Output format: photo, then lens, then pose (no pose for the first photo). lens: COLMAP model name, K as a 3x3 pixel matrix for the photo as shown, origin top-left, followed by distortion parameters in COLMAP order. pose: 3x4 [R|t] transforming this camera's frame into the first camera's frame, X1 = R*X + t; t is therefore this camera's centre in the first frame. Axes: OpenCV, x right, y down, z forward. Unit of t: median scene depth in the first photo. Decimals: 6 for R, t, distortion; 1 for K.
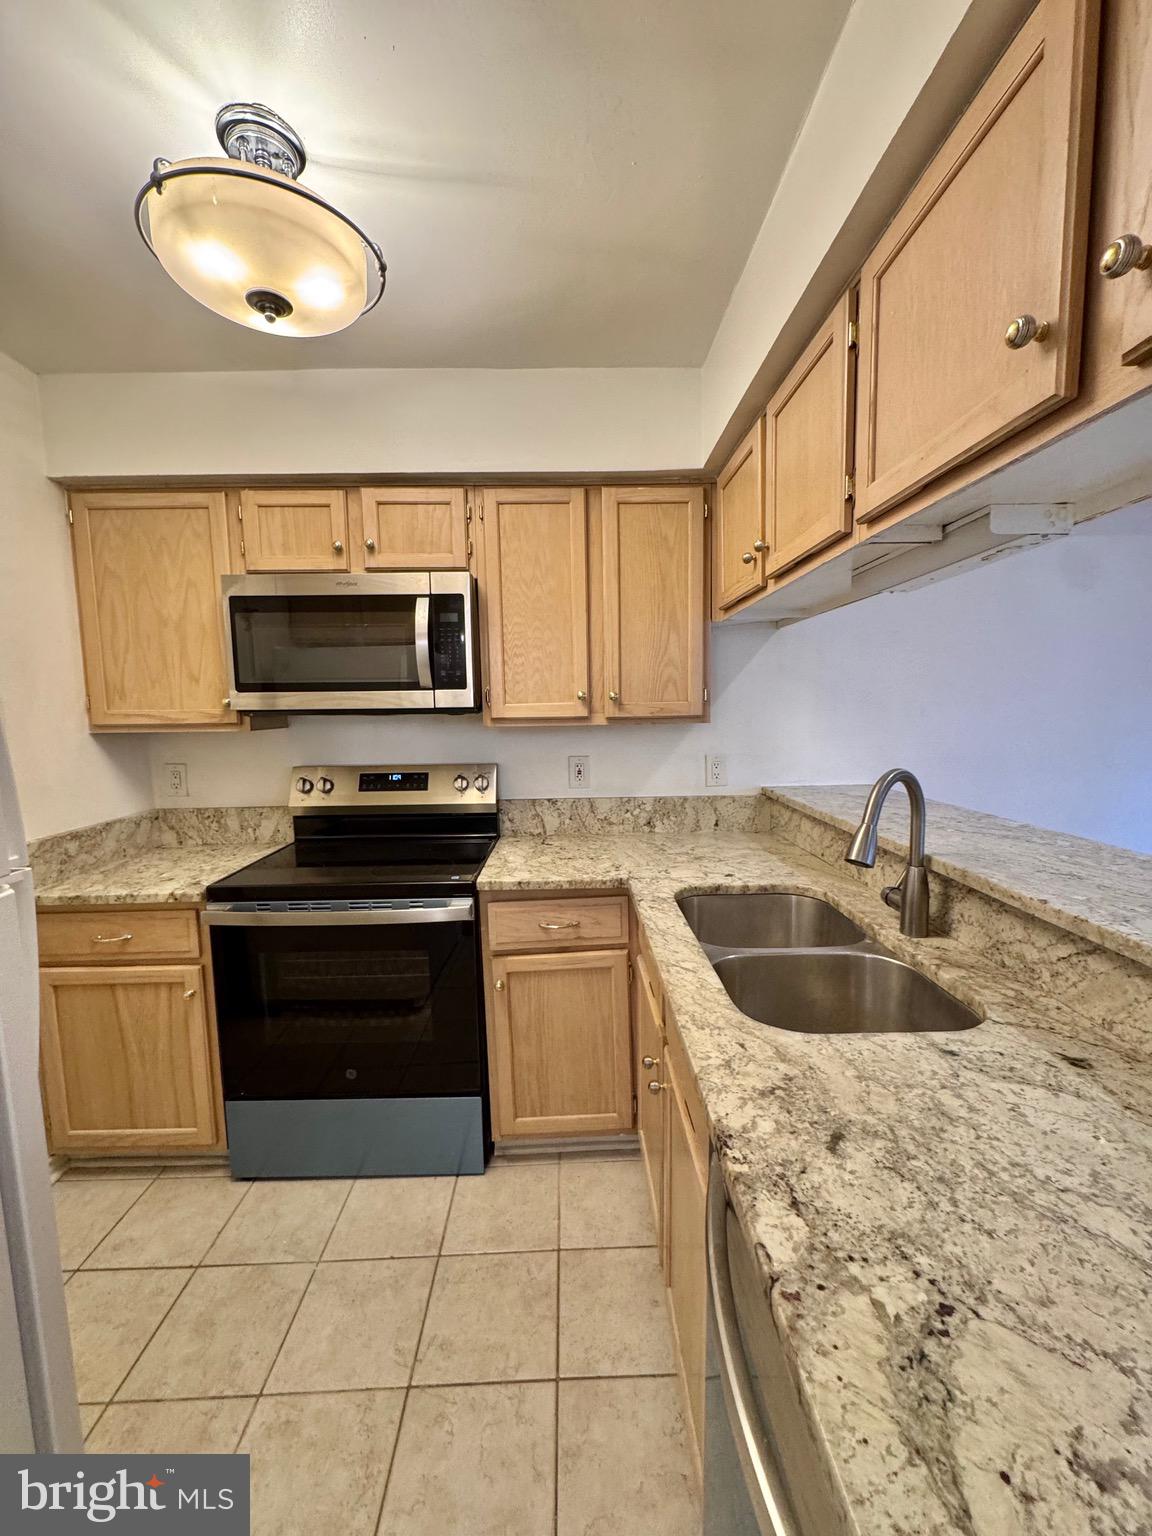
lens RADIAL K [[614.2, 0, 577.8], [0, 614.2, 768.0], [0, 0, 1]] dist [-0.004597, 0.000430]
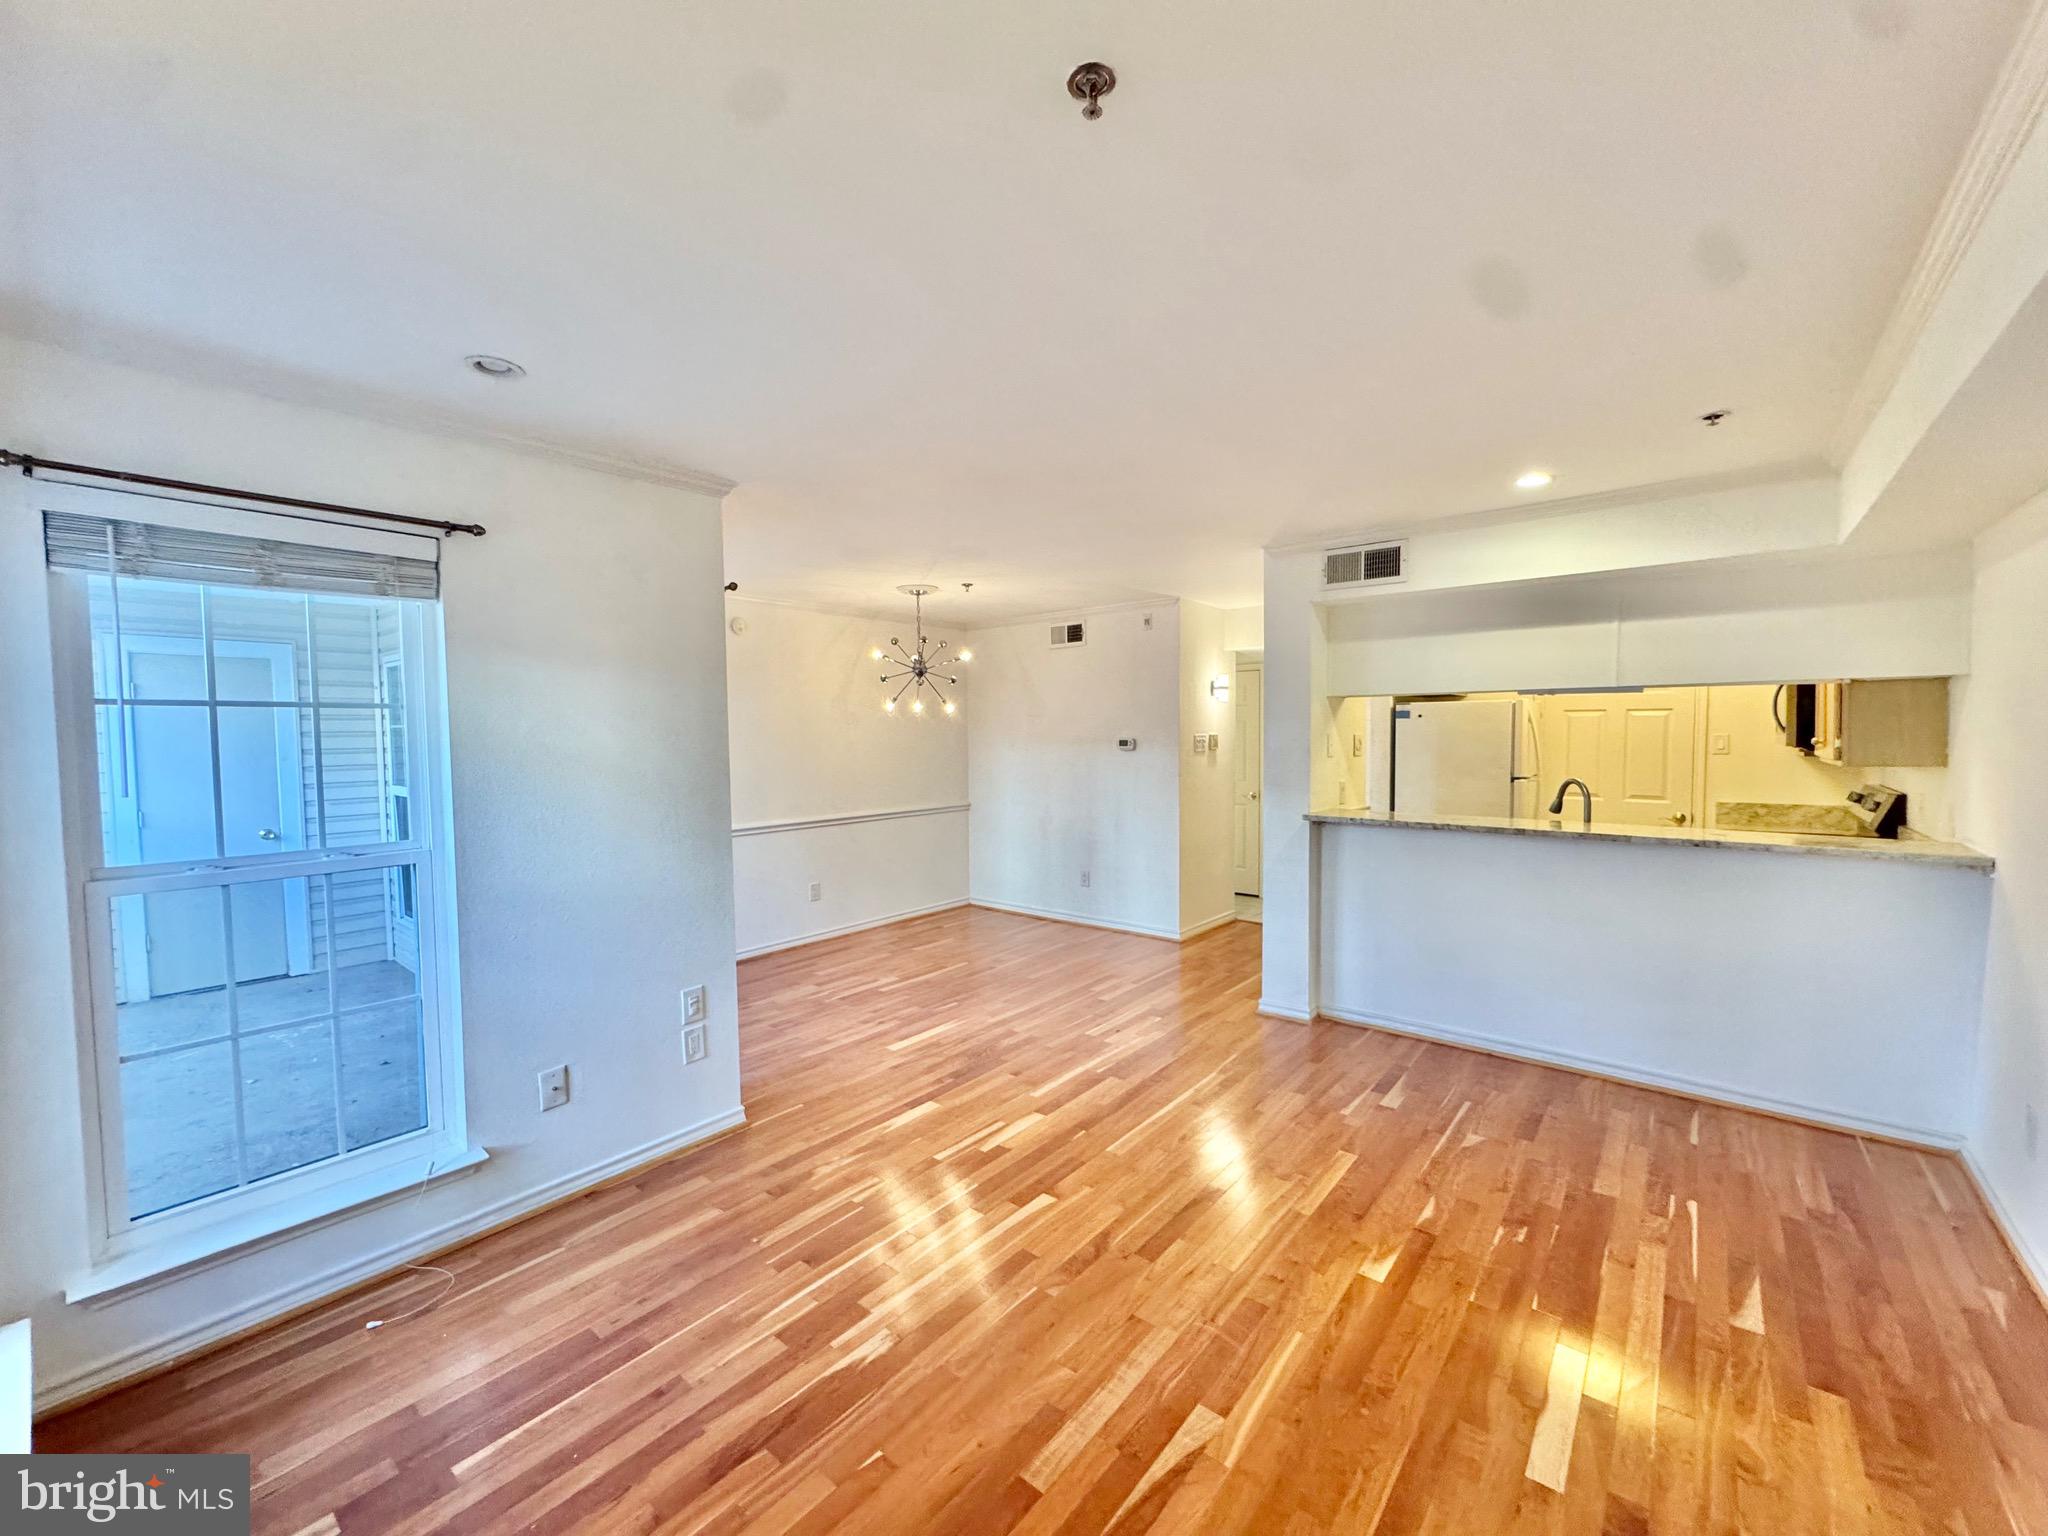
lens RADIAL K [[818.9, 0, 1020.7], [0, 818.9, 770.2], [0, 0, 1]] dist [-0.004597, 0.000430]
pose [[-0.661111, 0.055188, -0.748256, 2.781117], [-0.057353, 0.990656, 0.123740, -0.193467], [0.748093, 0.124720, -0.651768, 0.952302]]
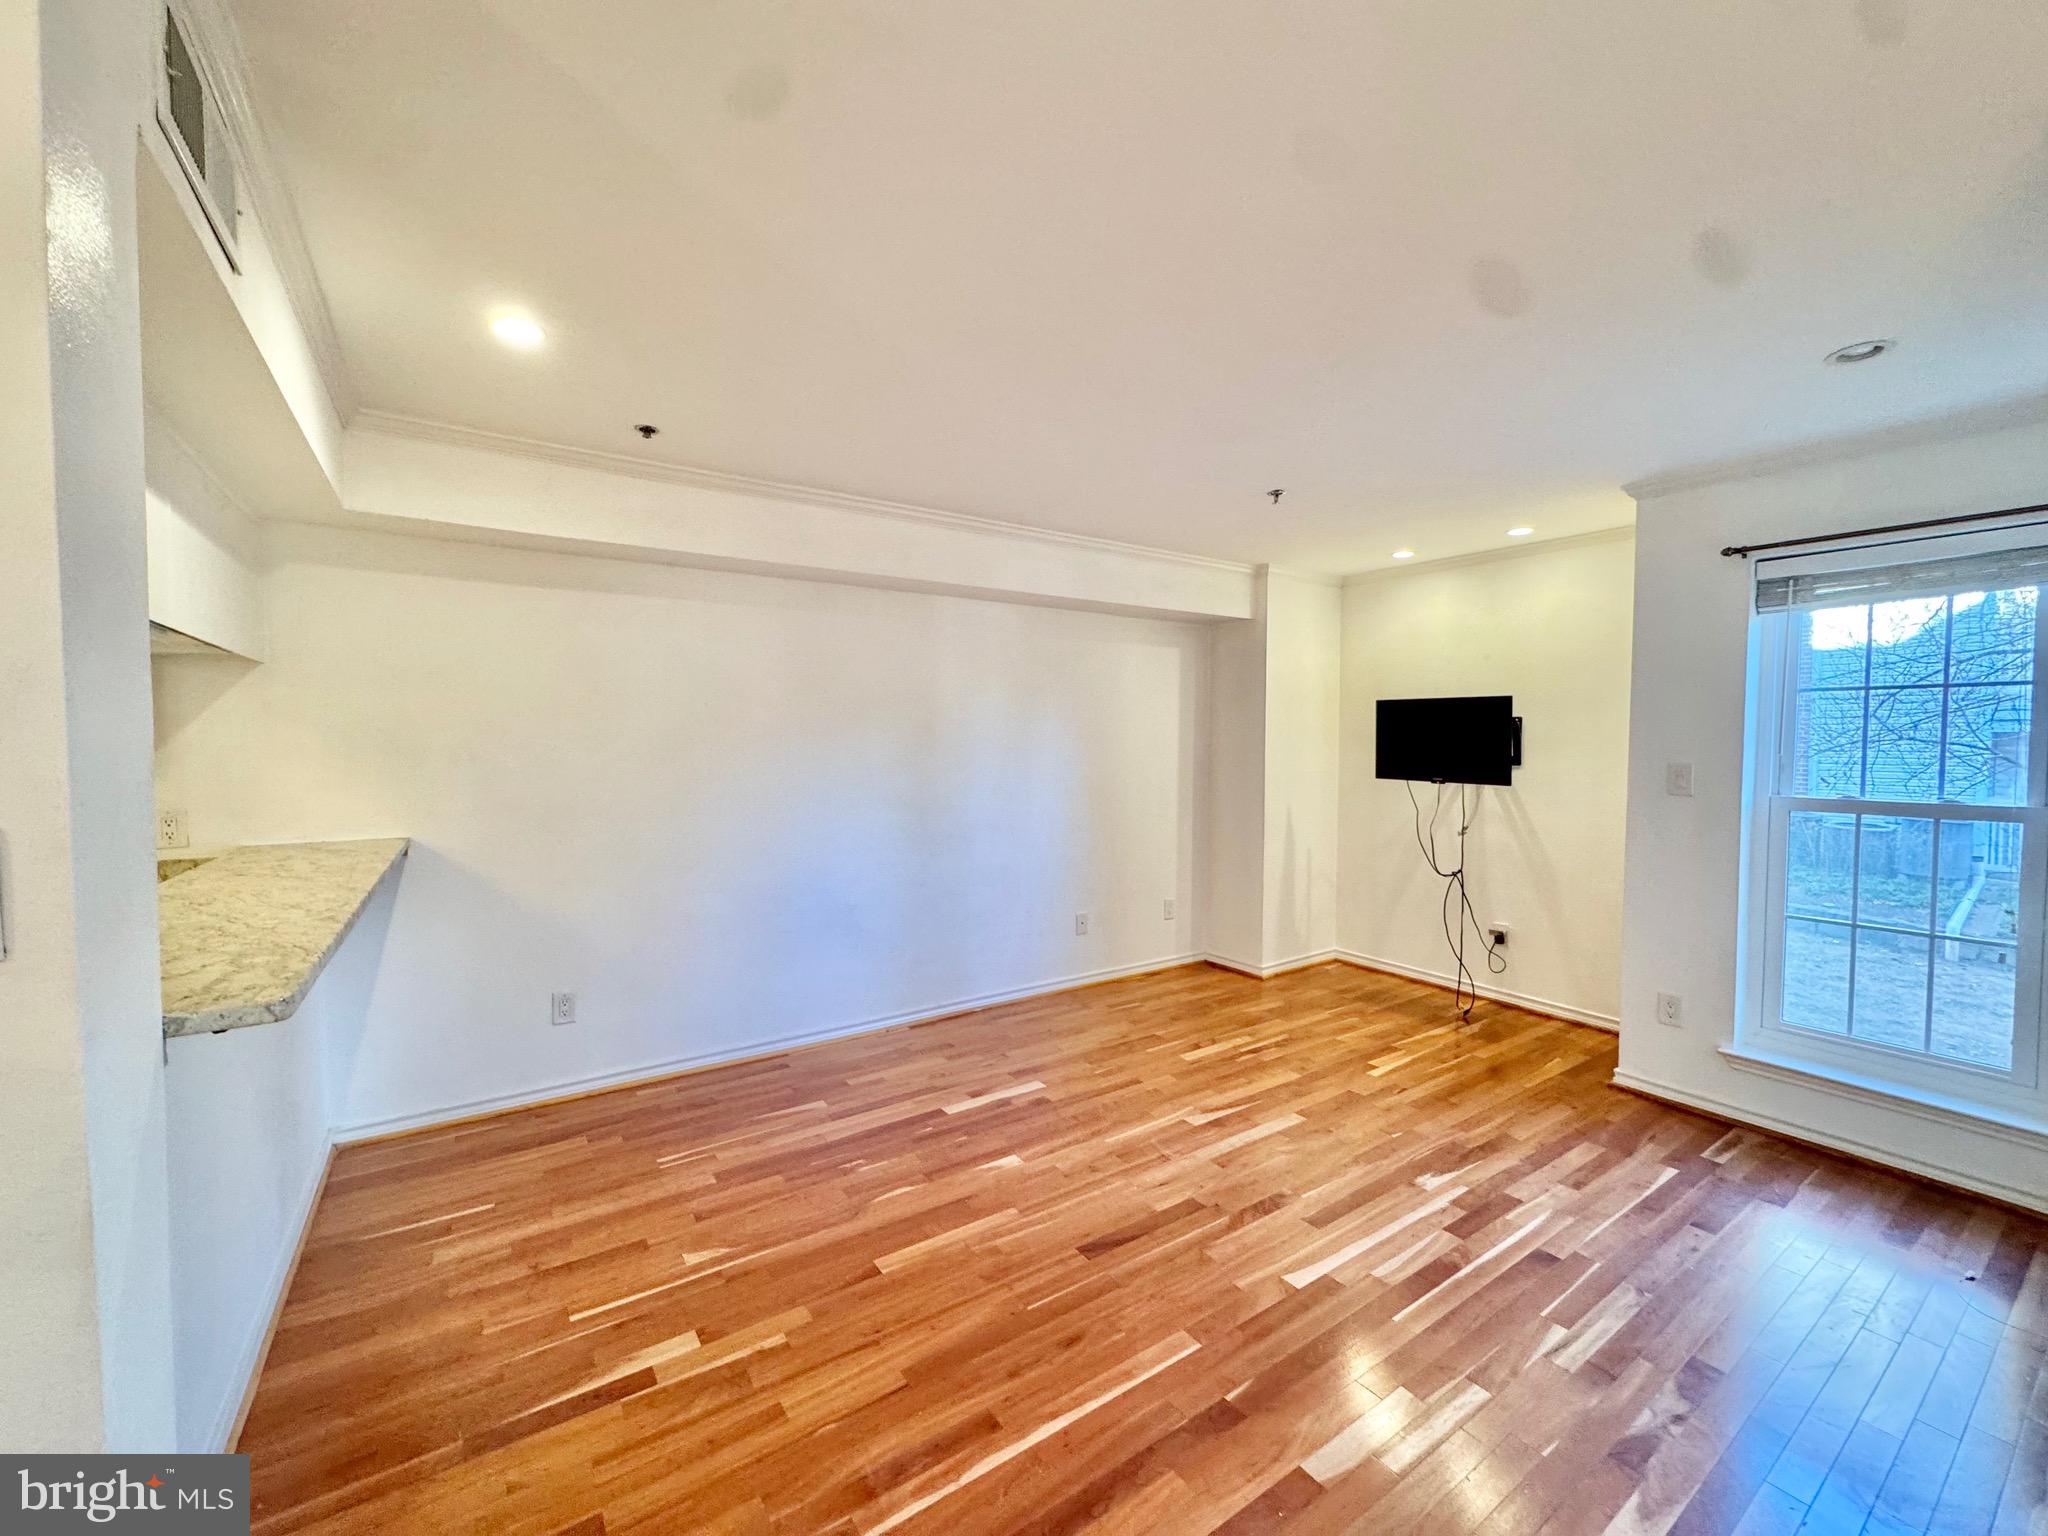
lens RADIAL K [[818.9, 0, 1021.3], [0, 818.9, 763.8], [0, 0, 1]] dist [-0.004597, 0.000430]
pose [[0.842301, 0.001354, 0.539006, 0.769128], [0.040658, 0.996988, -0.066042, 0.044734], [-0.537472, 0.077542, 0.839709, -0.675466]]
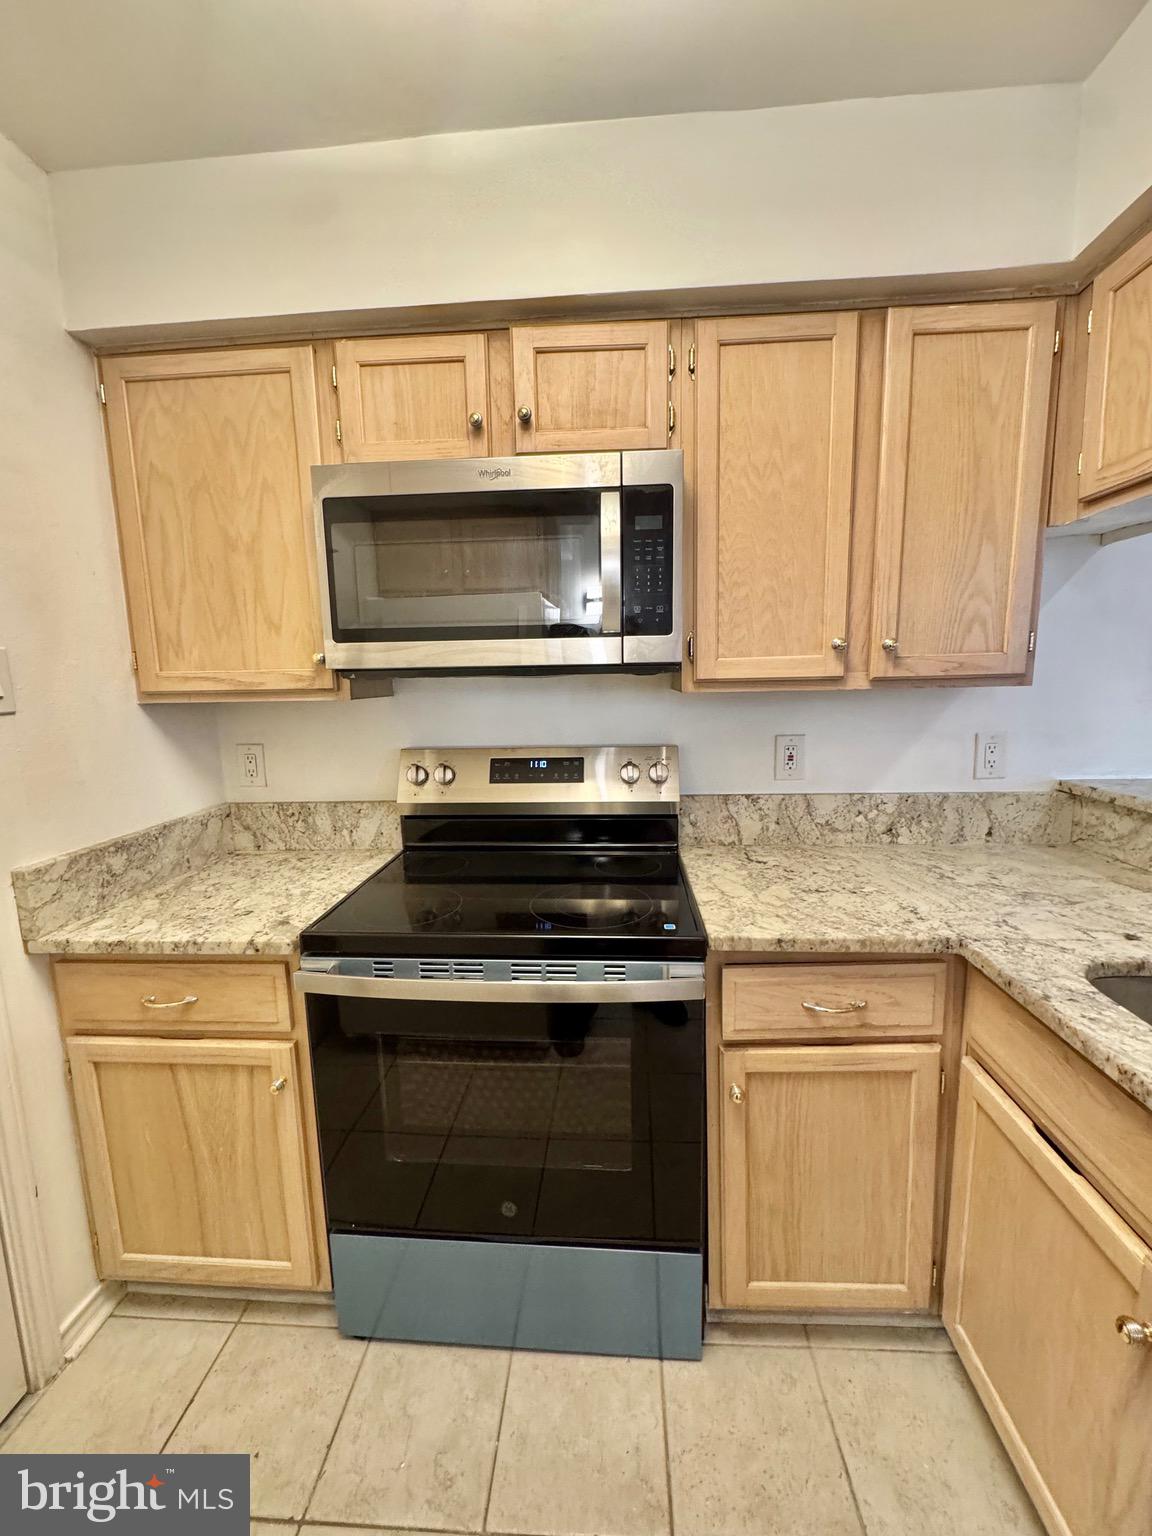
lens RADIAL K [[614.2, 0, 575.8], [0, 614.2, 767.2], [0, 0, 1]] dist [-0.004597, 0.000430]
pose [[0.996154, 0.006407, -0.087382, -0.234989], [-0.002702, 0.999095, 0.042454, -0.015001], [0.087575, -0.042054, 0.995270, 0.347720]]
